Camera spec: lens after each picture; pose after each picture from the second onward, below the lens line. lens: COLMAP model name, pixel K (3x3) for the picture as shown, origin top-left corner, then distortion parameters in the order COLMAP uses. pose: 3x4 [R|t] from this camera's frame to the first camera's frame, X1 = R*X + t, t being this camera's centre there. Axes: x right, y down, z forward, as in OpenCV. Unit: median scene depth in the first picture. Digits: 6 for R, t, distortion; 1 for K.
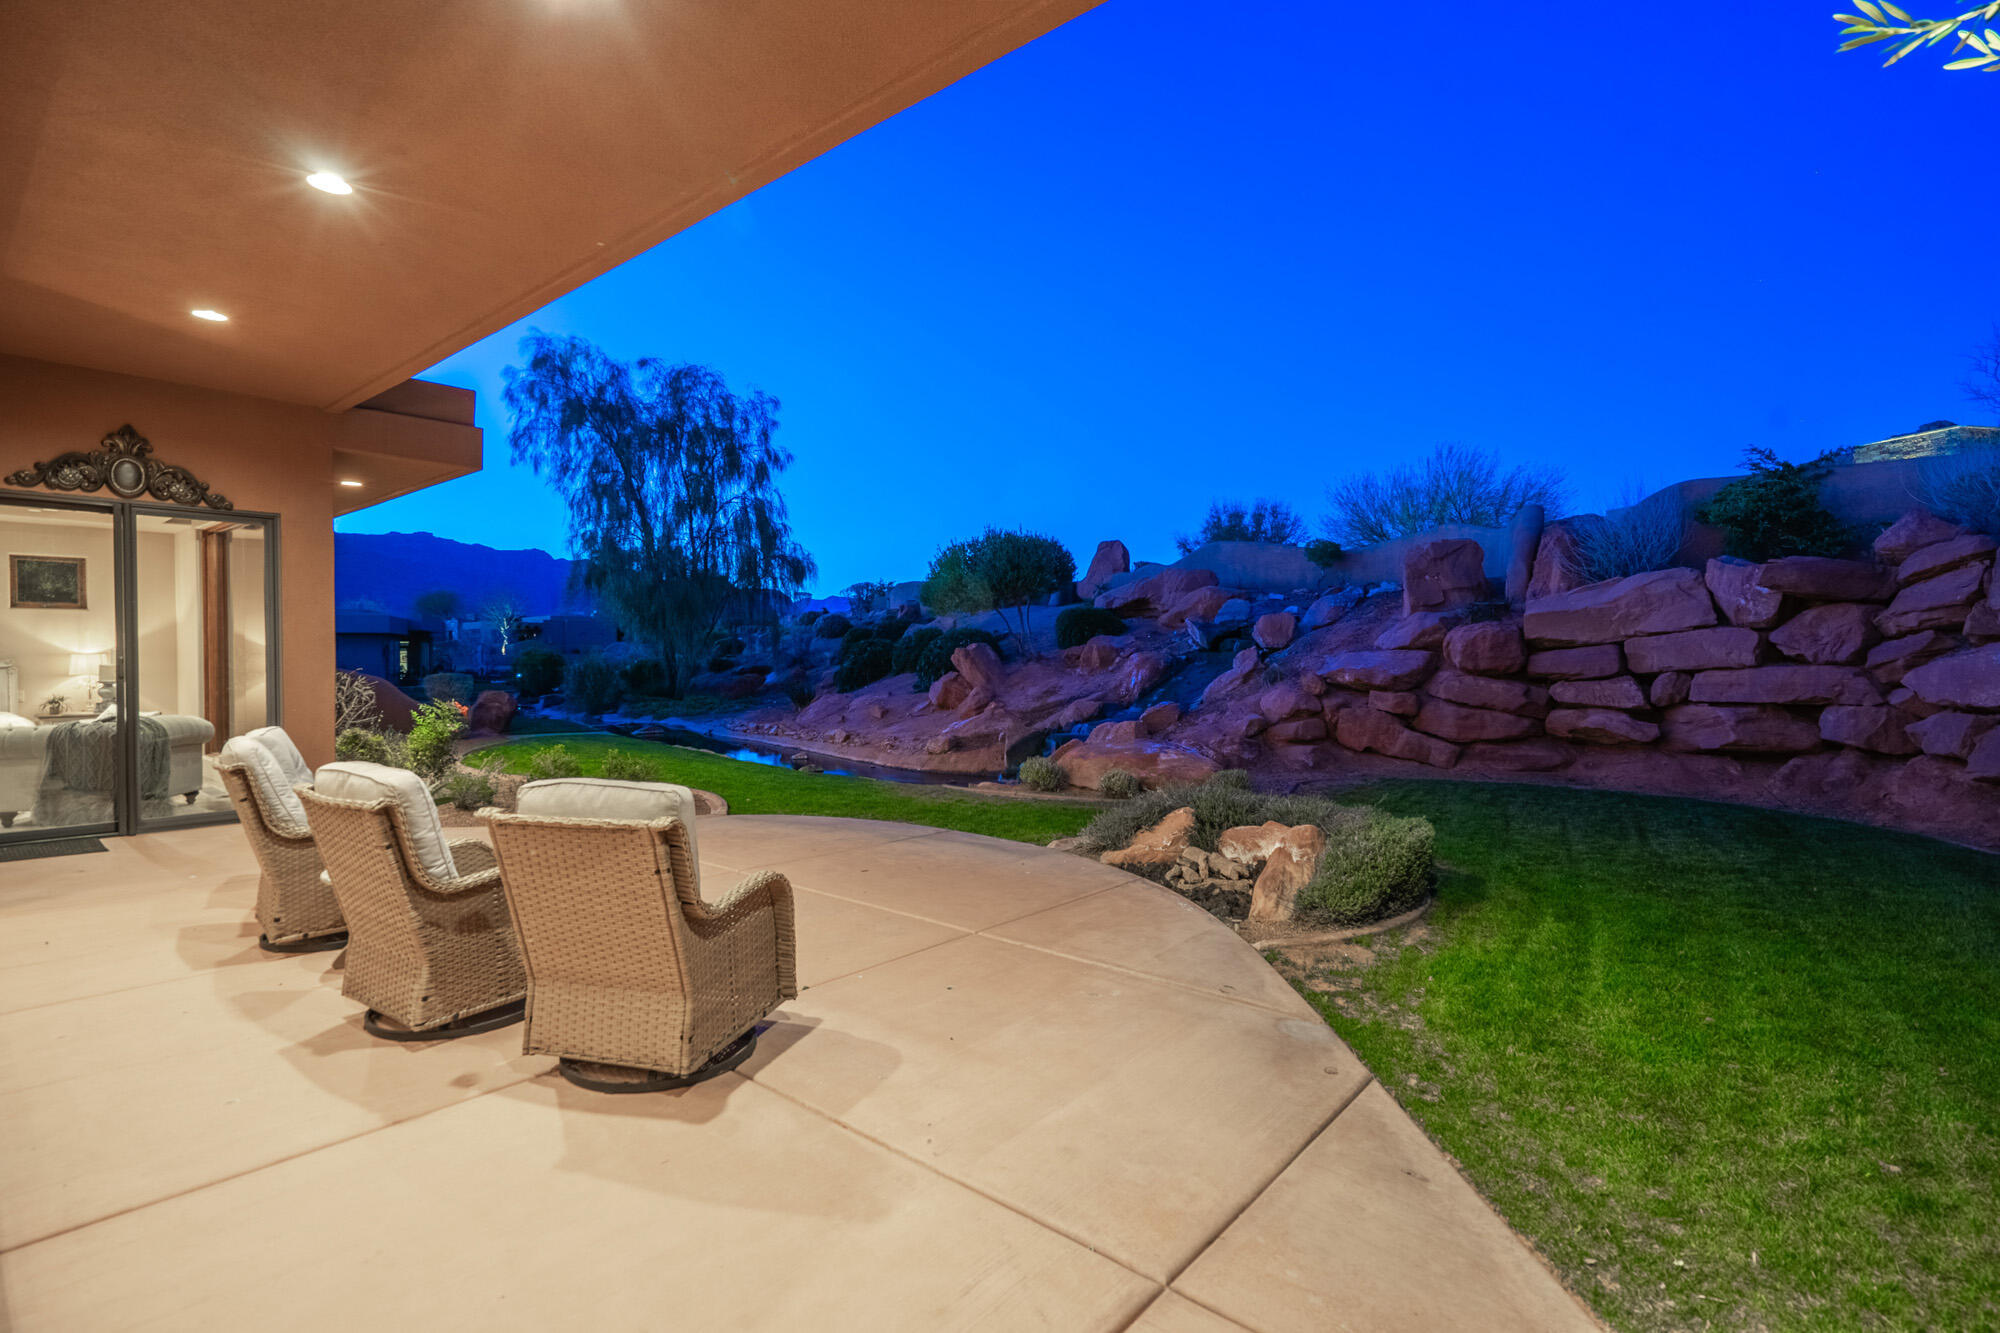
lens RADIAL K [[932.1, 0, 1008.0], [0, 932.1, 663.3], [0, 0, 1]] dist [0.003046, 0.000576]
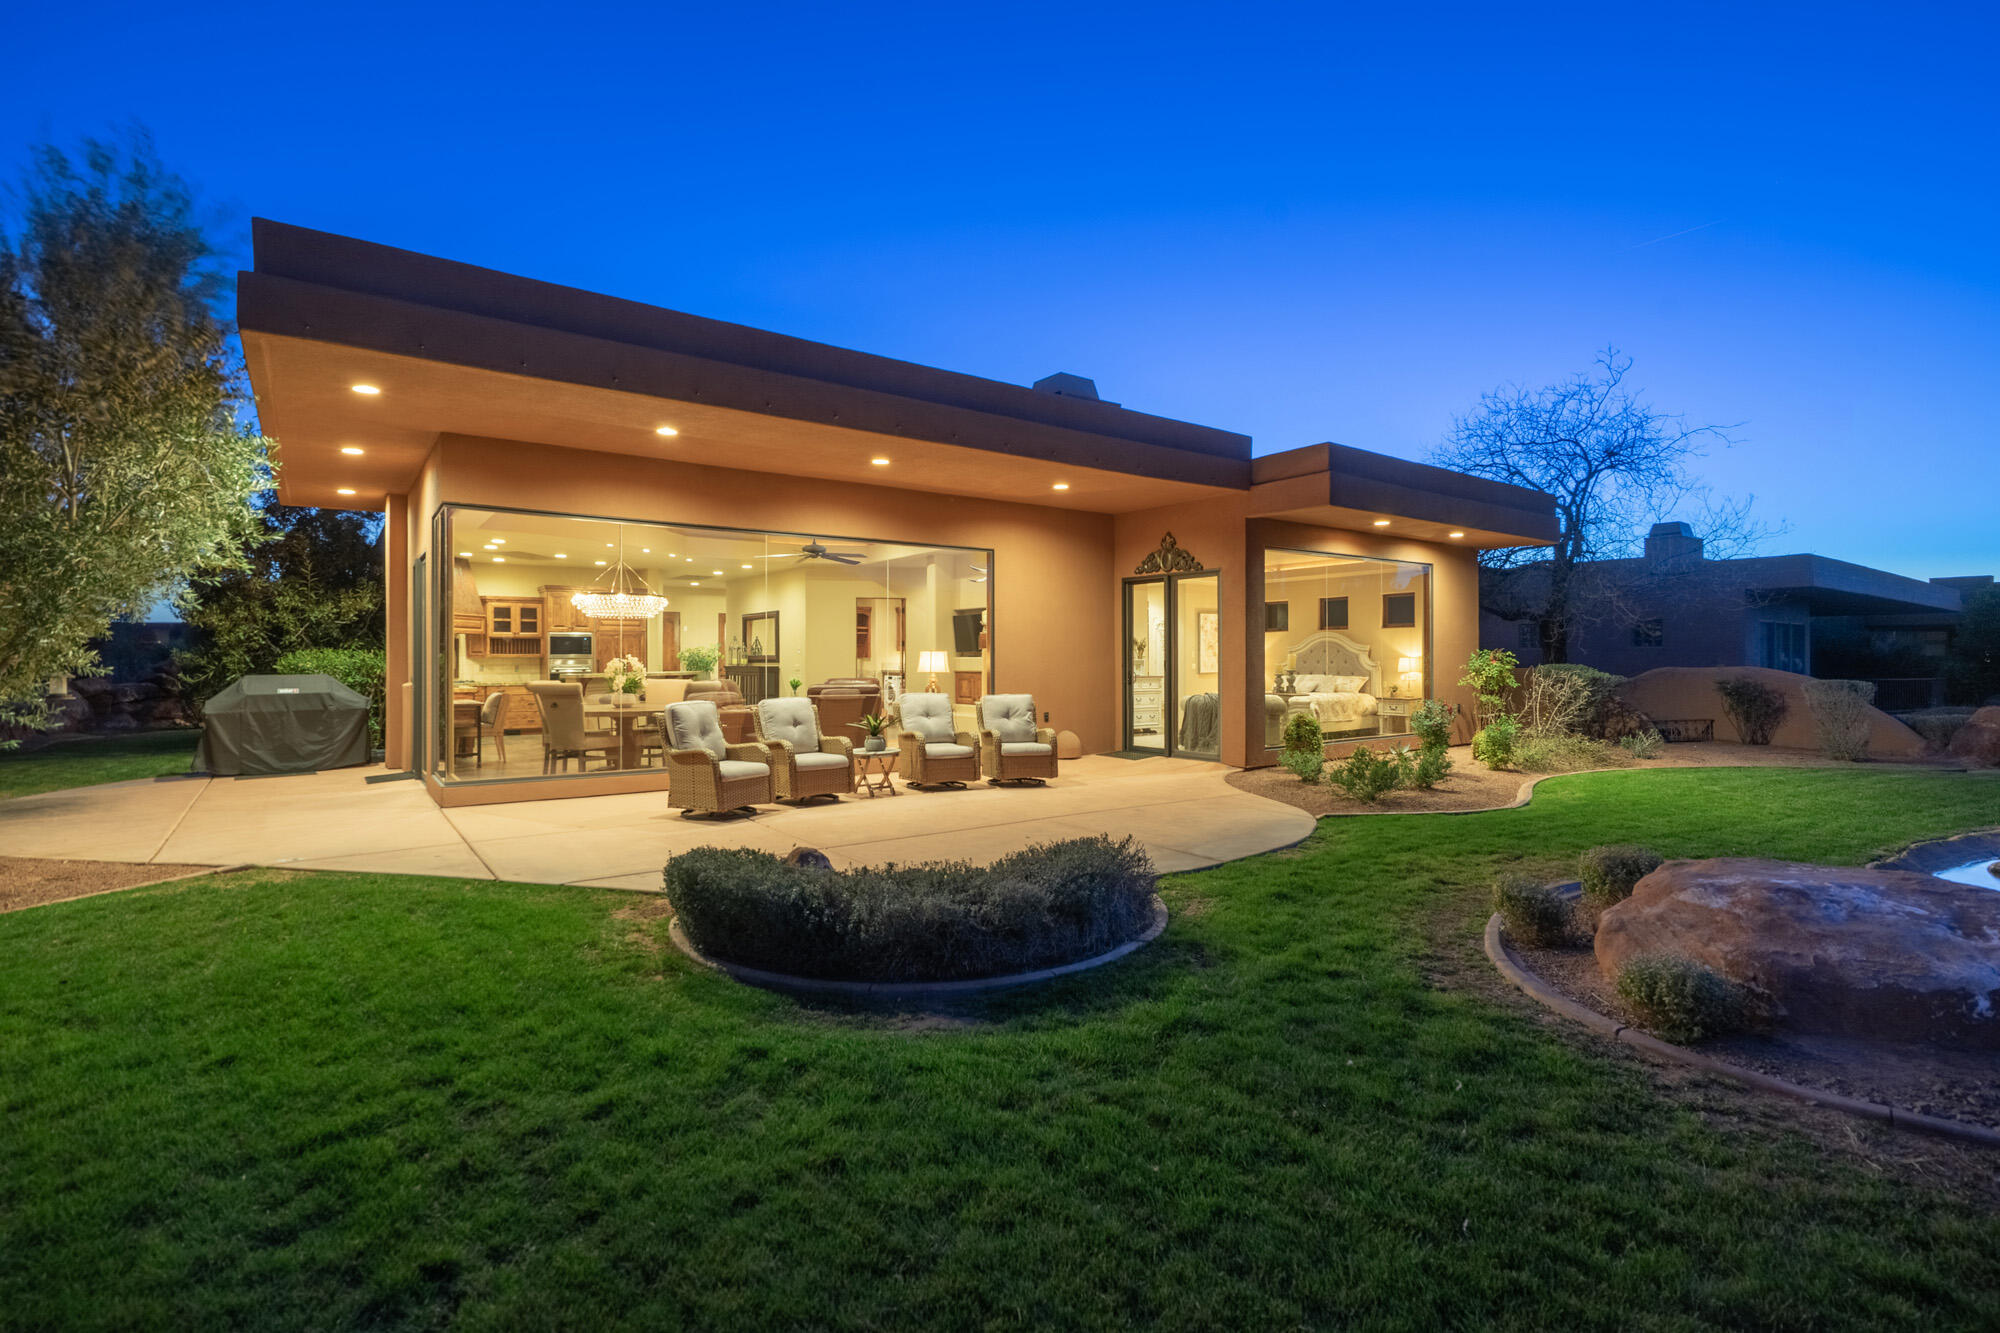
lens RADIAL K [[947.5, 0, 1007.0], [0, 947.5, 660.3], [0, 0, 1]] dist [-0.002341, -0.000019]
pose [[-0.232860, -0.000186, -0.972510, 0.551037], [-0.007622, 0.999970, 0.001634, -0.003534], [0.972480, 0.007793, -0.232854, 0.669451]]
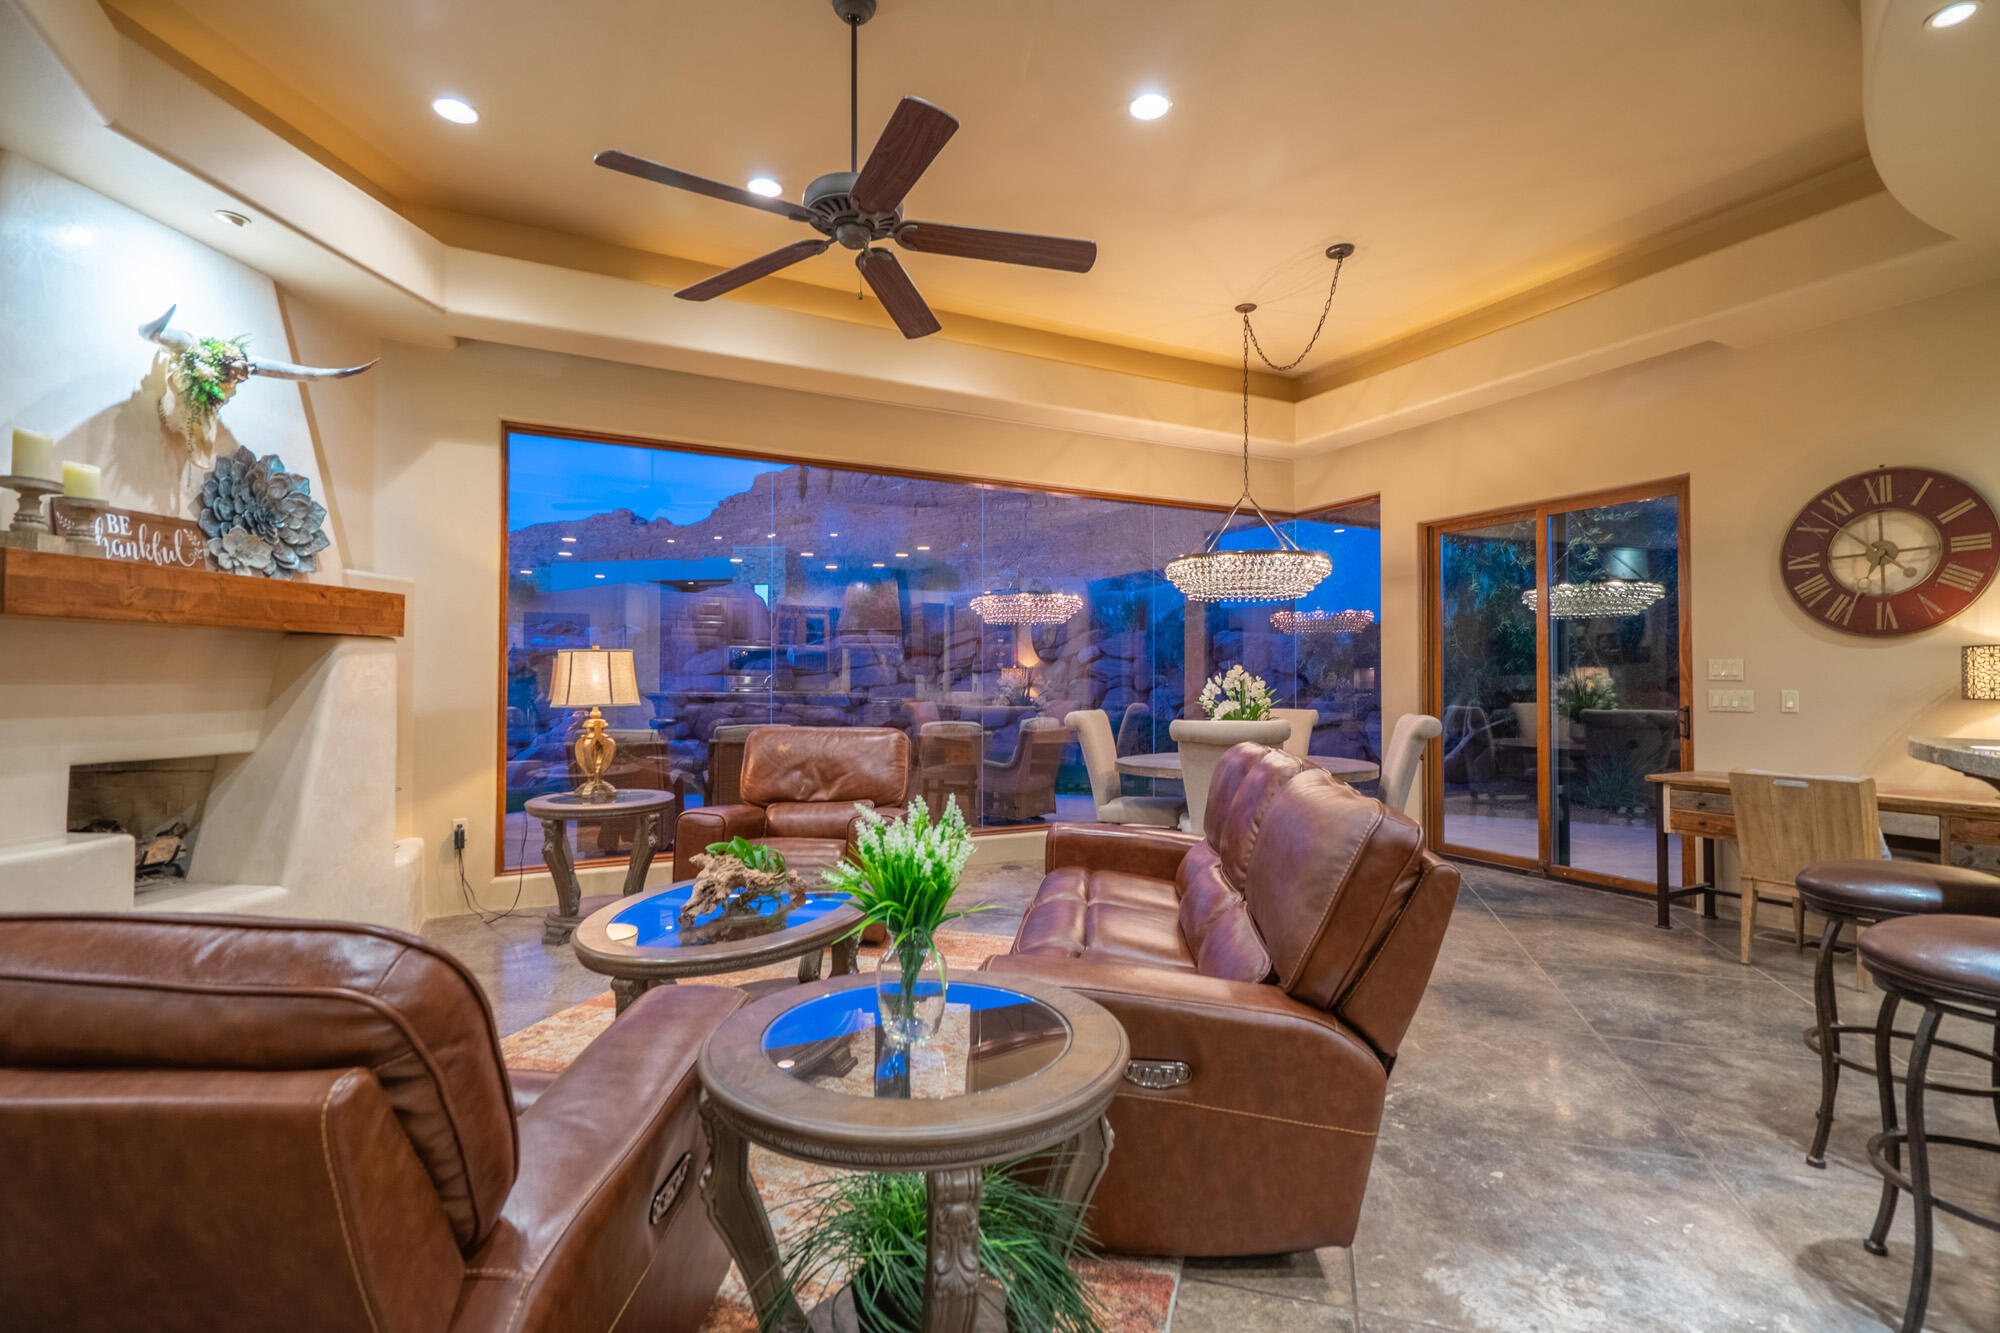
lens RADIAL K [[901.0, 0, 1010.3], [0, 901.0, 666.4], [0, 0, 1]] dist [-0.001722, 0.000245]
pose [[0.374375, 0.015678, 0.927145, -0.792017], [0.008421, 0.999758, -0.020306, 0.005372], [-0.927239, 0.015410, 0.374153, 0.007438]]
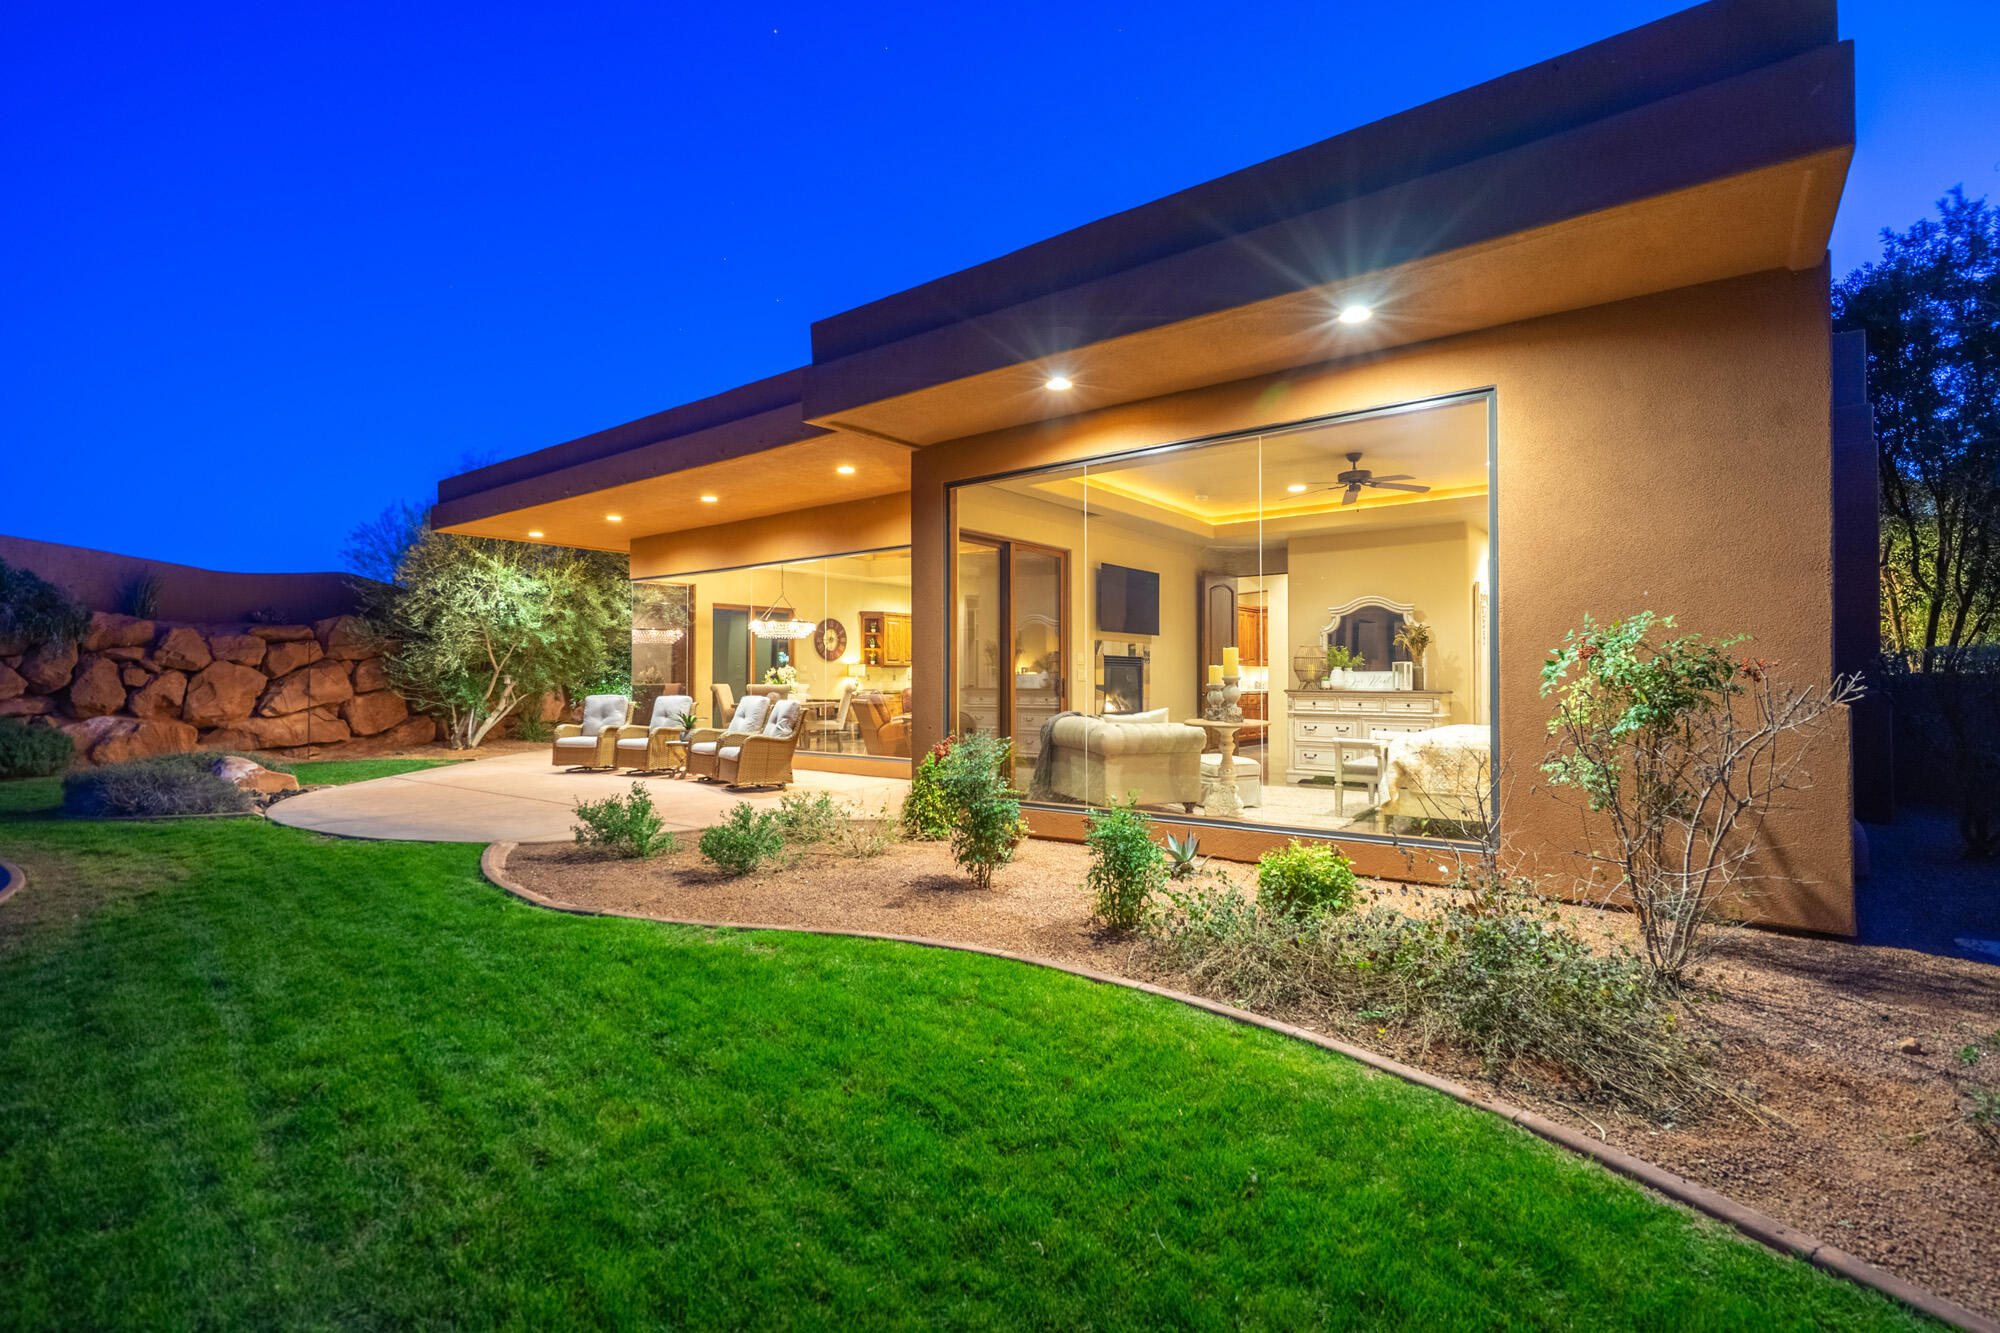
lens RADIAL K [[901.0, 0, 1010.3], [0, 901.0, 666.4], [0, 0, 1]] dist [-0.001722, 0.000245]
pose [[-0.998827, 0.001805, -0.048390, -0.530174], [0.001906, 0.999996, -0.002037, 0.001120], [0.048386, -0.002127, -0.998826, 1.327434]]
